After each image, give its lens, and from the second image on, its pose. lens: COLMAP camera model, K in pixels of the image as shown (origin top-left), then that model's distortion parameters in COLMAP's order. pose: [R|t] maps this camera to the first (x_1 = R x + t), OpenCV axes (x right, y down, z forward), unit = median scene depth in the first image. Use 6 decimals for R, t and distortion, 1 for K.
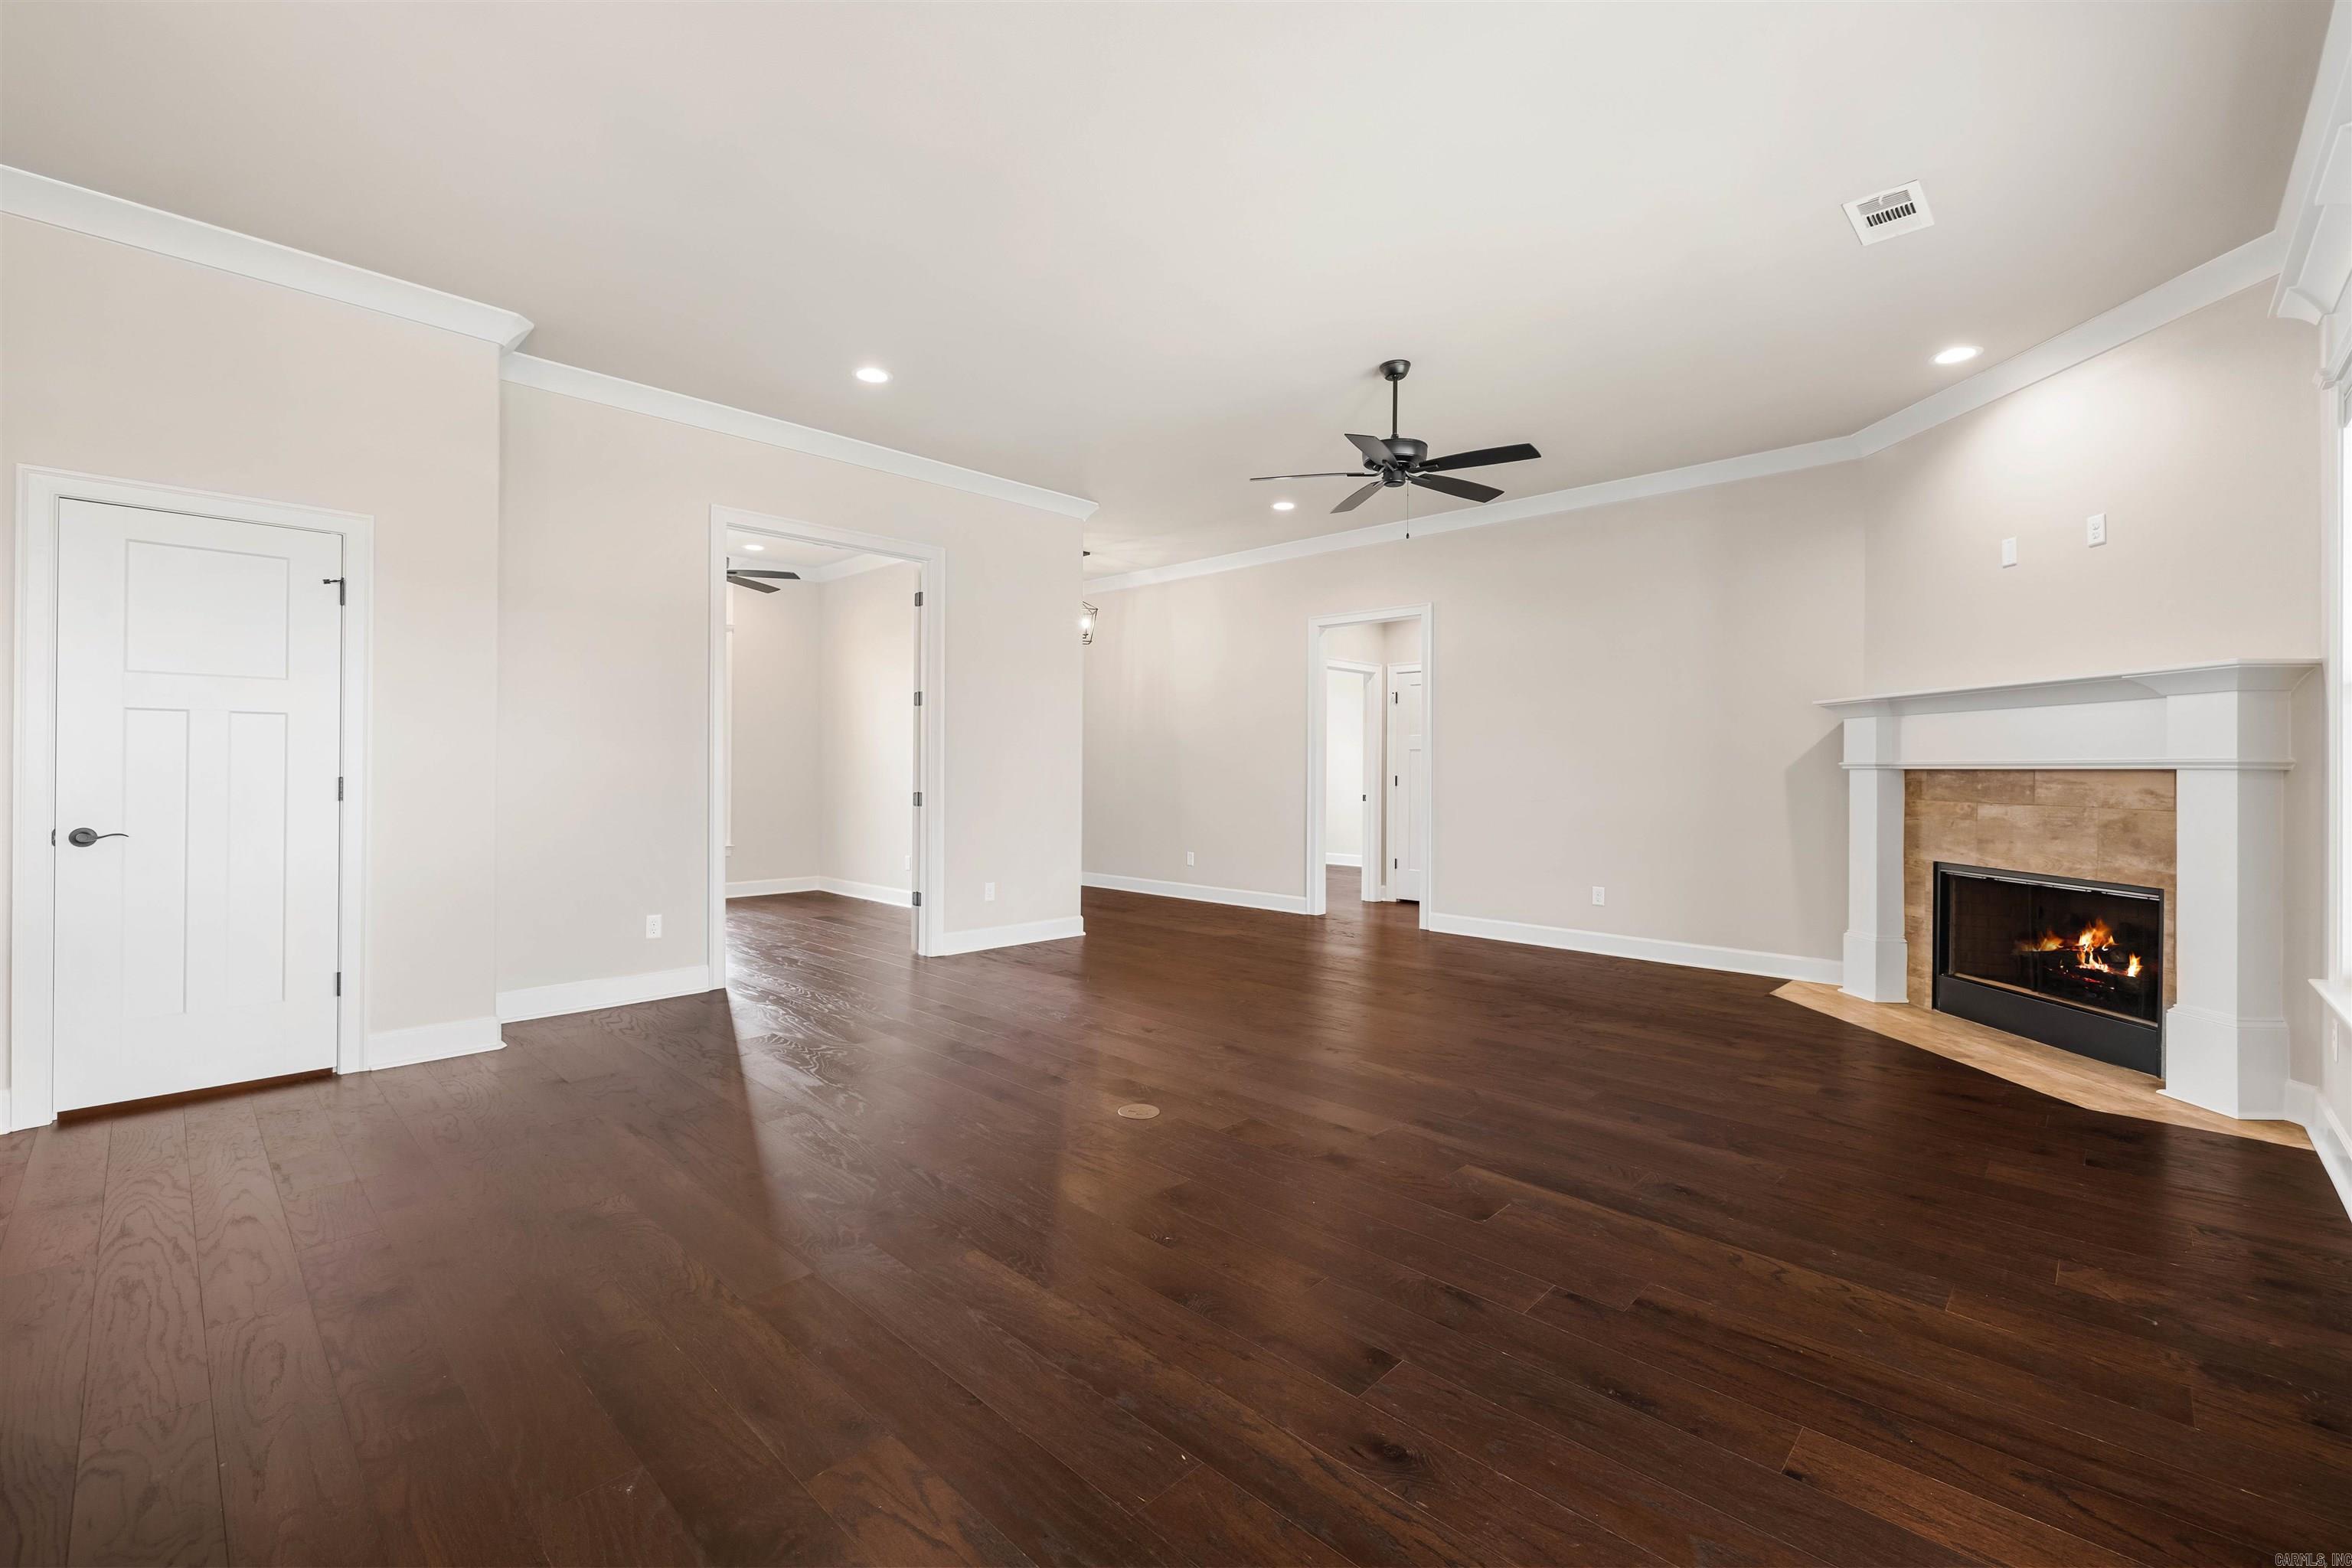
lens RADIAL K [[983.4, 0, 1176.0], [0, 983.4, 784.0], [0, 0, 1]] dist [-0.002887, 0.000480]
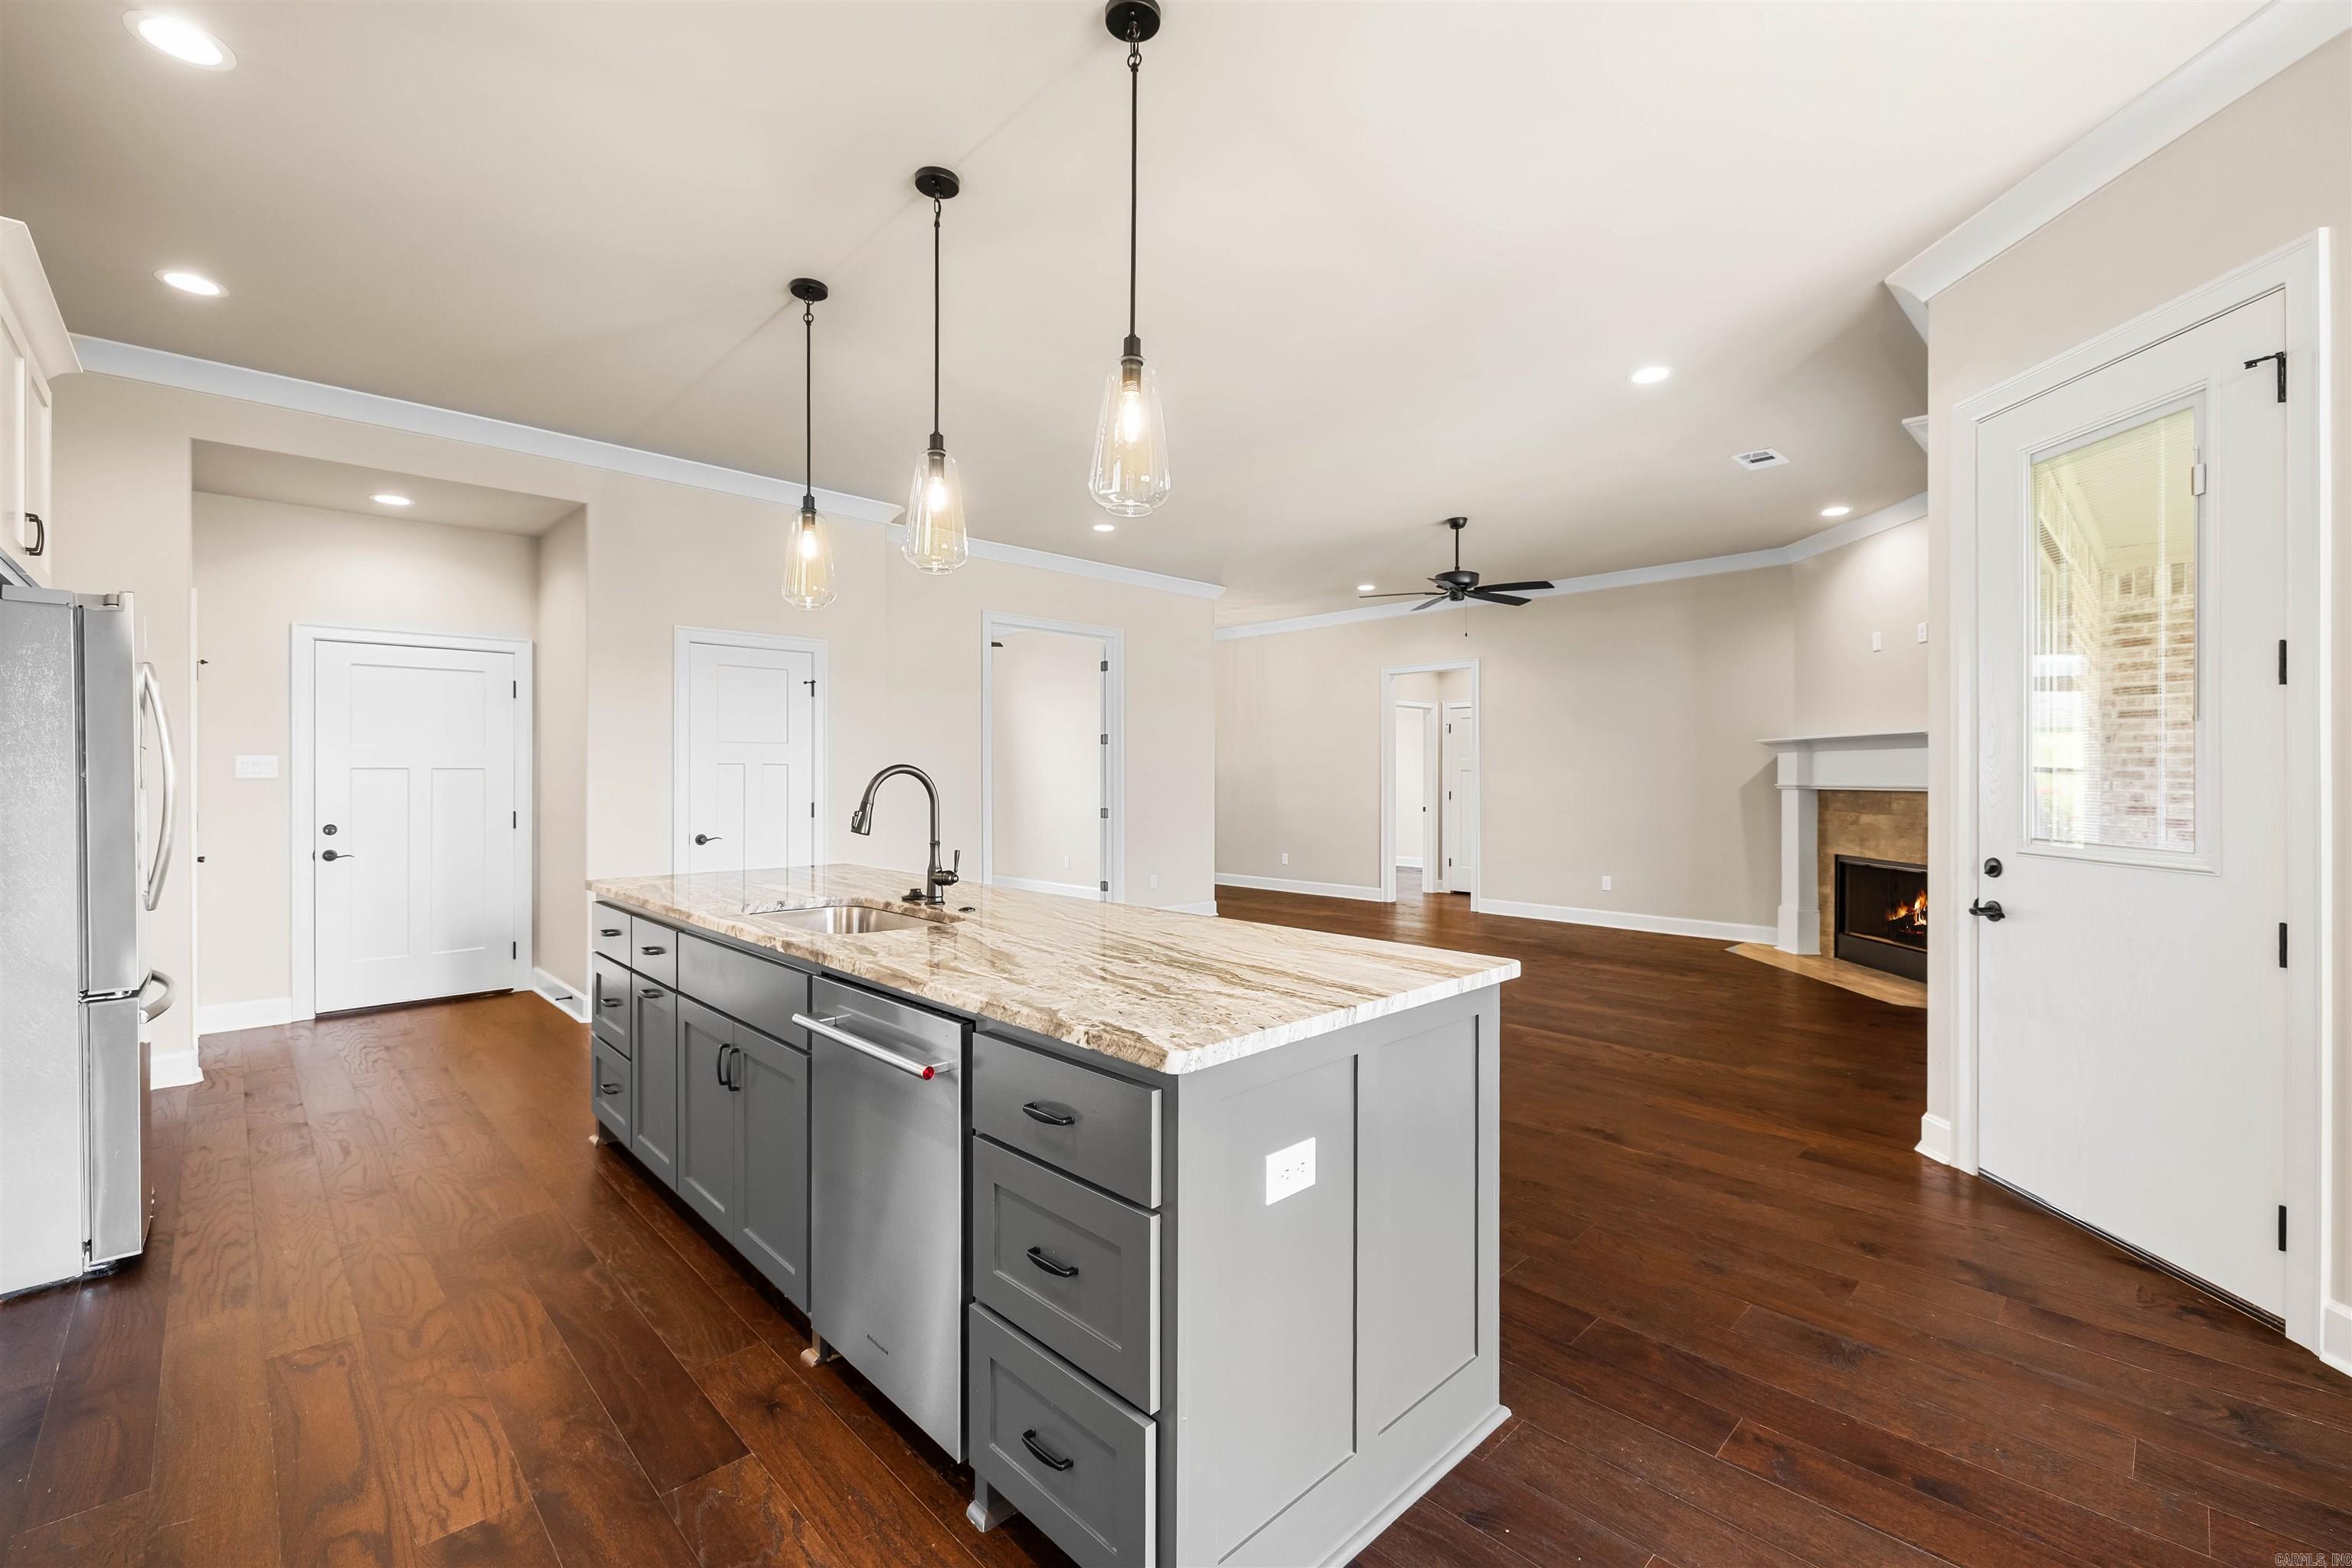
lens RADIAL K [[1010.9, 0, 1208.5], [0, 1010.9, 792.6], [0, 0, 1]] dist [-0.000707, 0.000028]
pose [[0.999992, -0.004010, -0.000574, -0.131026], [0.004011, 0.999991, 0.000970, -0.015143], [0.000570, -0.000972, 0.999999, -0.450066]]
